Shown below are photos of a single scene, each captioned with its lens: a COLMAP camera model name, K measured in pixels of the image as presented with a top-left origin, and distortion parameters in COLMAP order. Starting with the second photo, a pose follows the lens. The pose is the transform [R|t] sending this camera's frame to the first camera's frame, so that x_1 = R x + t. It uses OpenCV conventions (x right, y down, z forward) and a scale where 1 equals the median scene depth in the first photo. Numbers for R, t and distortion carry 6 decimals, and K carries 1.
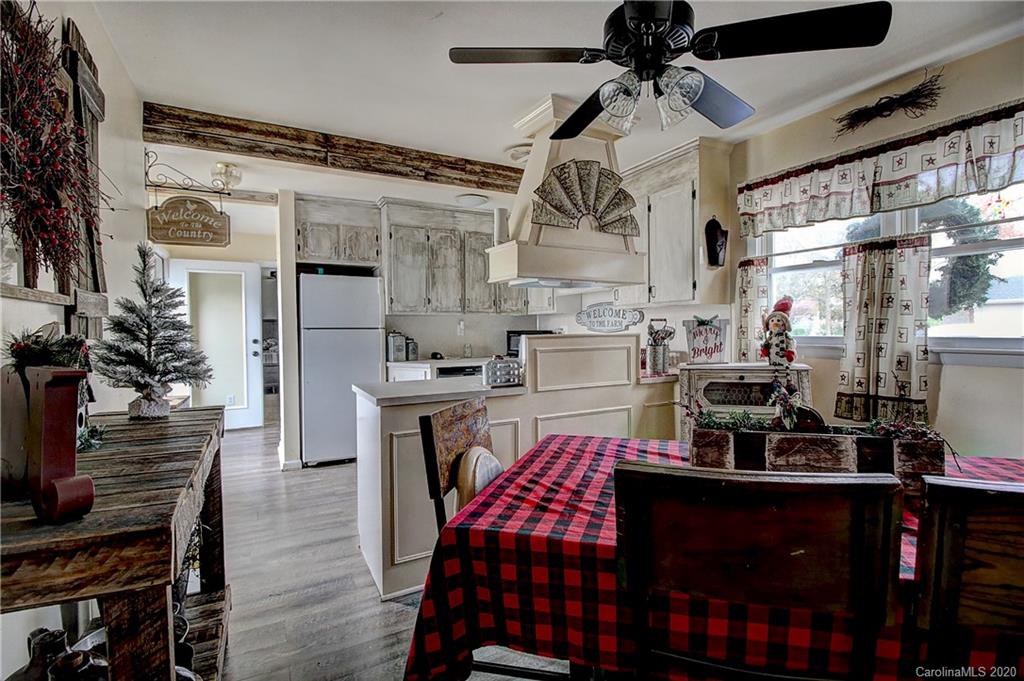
lens RADIAL K [[474.9, 0, 509.6], [0, 474.9, 338.5], [0, 0, 1]] dist [-0.015897, -0.002929]
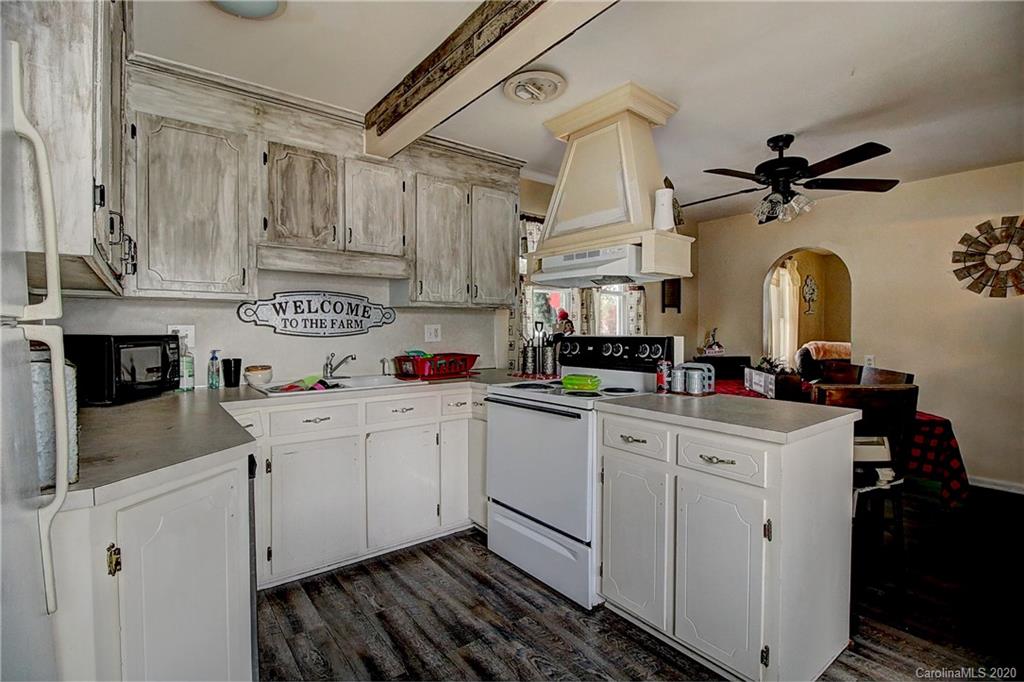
lens RADIAL K [[474.9, 0, 515.1], [0, 474.9, 338.9], [0, 0, 1]] dist [-0.015897, -0.002929]
pose [[-0.163649, -0.012769, 0.986436, -0.774817], [0.020449, 0.999657, 0.016333, -0.024151], [-0.986307, 0.022845, -0.163332, 1.332653]]
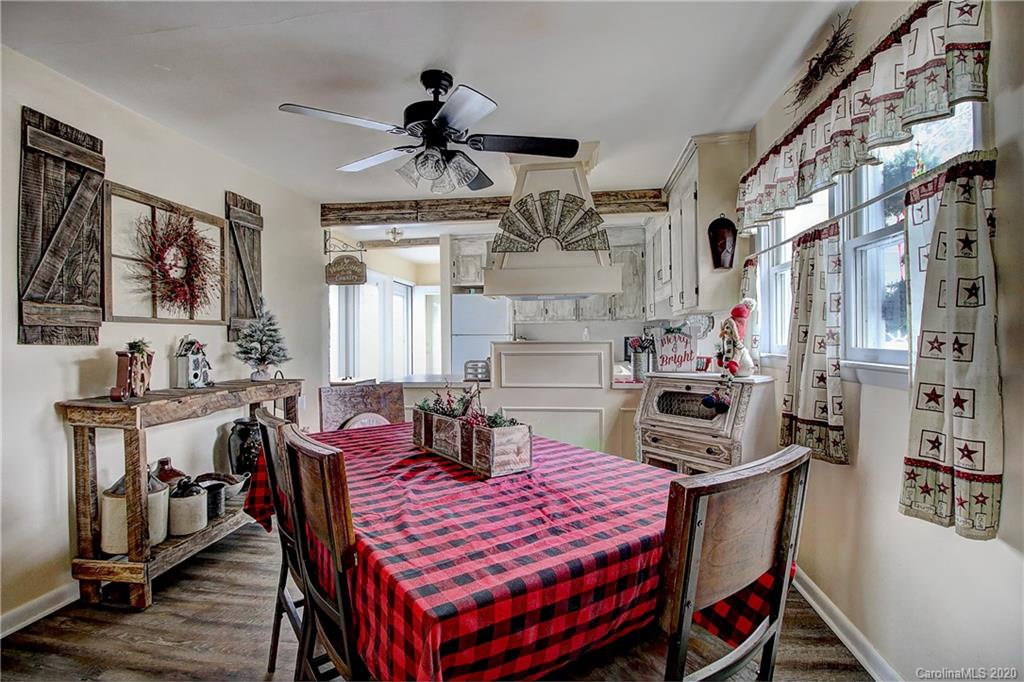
lens RADIAL K [[474.9, 0, 511.3], [0, 474.9, 338.6], [0, 0, 1]] dist [-0.015897, -0.002929]
pose [[0.803635, 0.005779, -0.595095, 0.748655], [-0.011651, 0.999914, -0.006024, -0.006096], [0.595009, 0.011775, 0.803633, 0.015327]]
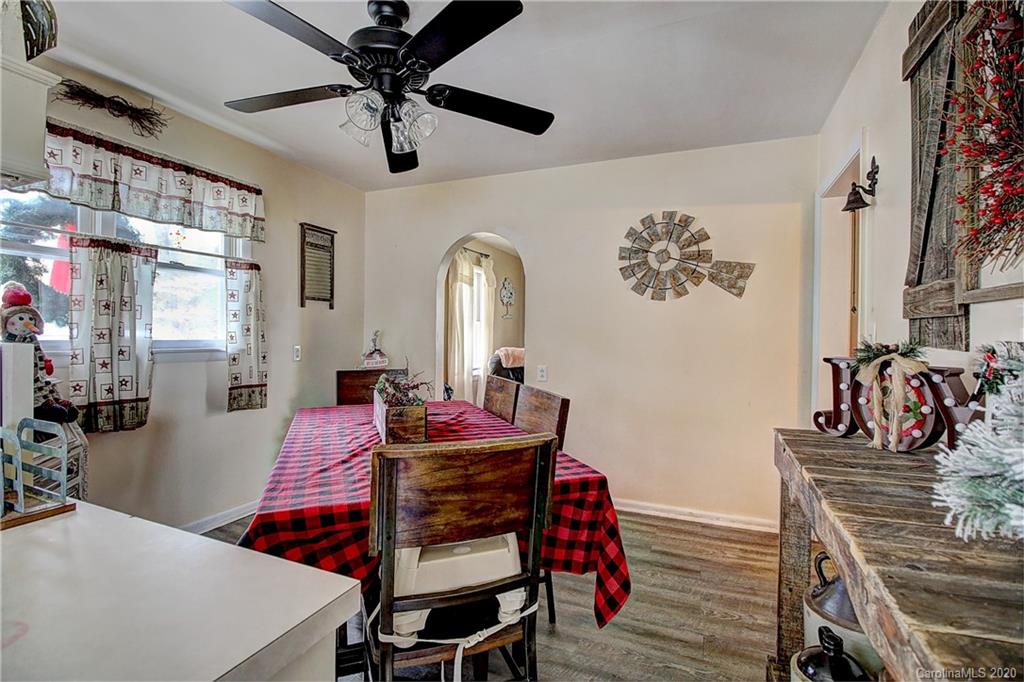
lens RADIAL K [[474.9, 0, 510.3], [0, 474.9, 339.1], [0, 0, 1]] dist [-0.015897, -0.002929]
pose [[-0.627917, -0.011695, 0.778193, -0.417254], [0.002629, 0.999850, 0.017148, -0.017461], [-0.778276, 0.012814, -0.627792, 0.839143]]
